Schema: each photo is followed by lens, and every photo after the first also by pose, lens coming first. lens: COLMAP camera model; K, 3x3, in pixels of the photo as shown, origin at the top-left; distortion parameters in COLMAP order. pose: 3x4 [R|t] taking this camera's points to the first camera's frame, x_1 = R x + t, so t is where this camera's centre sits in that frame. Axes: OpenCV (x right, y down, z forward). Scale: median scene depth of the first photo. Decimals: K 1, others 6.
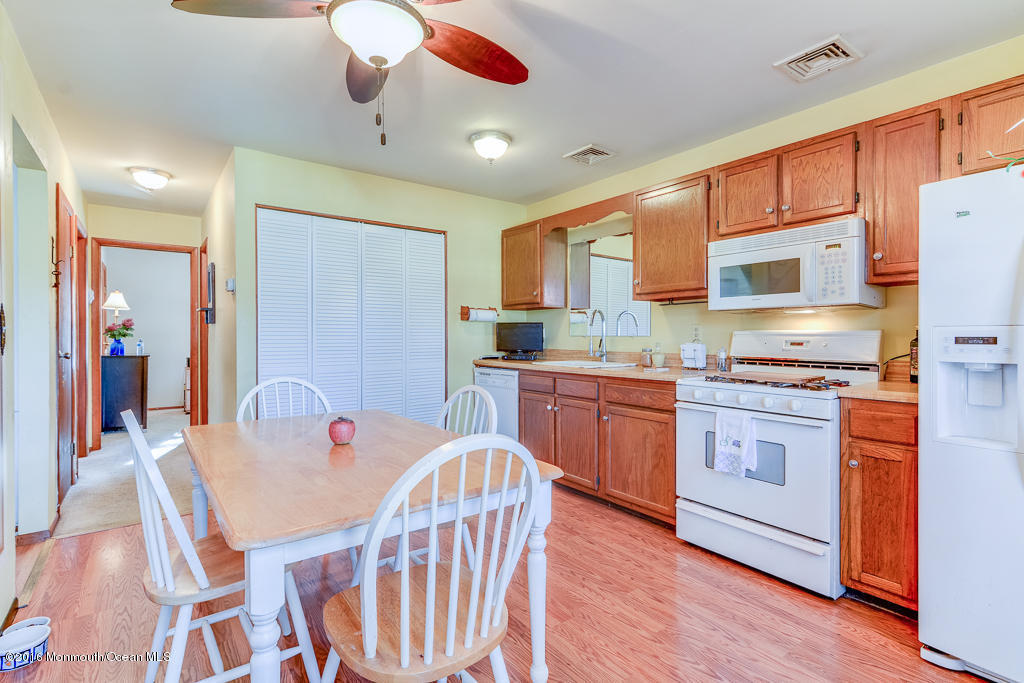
lens RADIAL K [[485.0, 0, 512.0], [0, 485.0, 341.5], [0, 0, 1]] dist [0.000132, 0.000031]
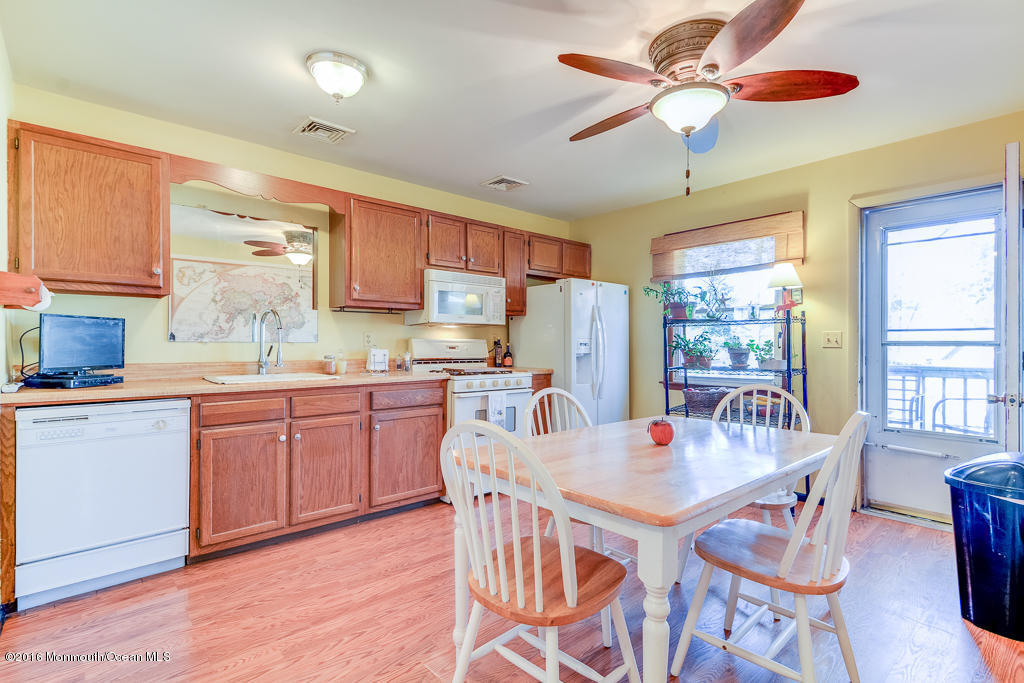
lens RADIAL K [[485.0, 0, 512.0], [0, 485.0, 341.5], [0, 0, 1]] dist [0.000132, 0.000031]
pose [[-0.102410, 0.003073, 0.994738, -0.835534], [0.005688, 0.999981, -0.002504, -0.008717], [-0.994726, 0.005401, -0.102426, 0.871292]]
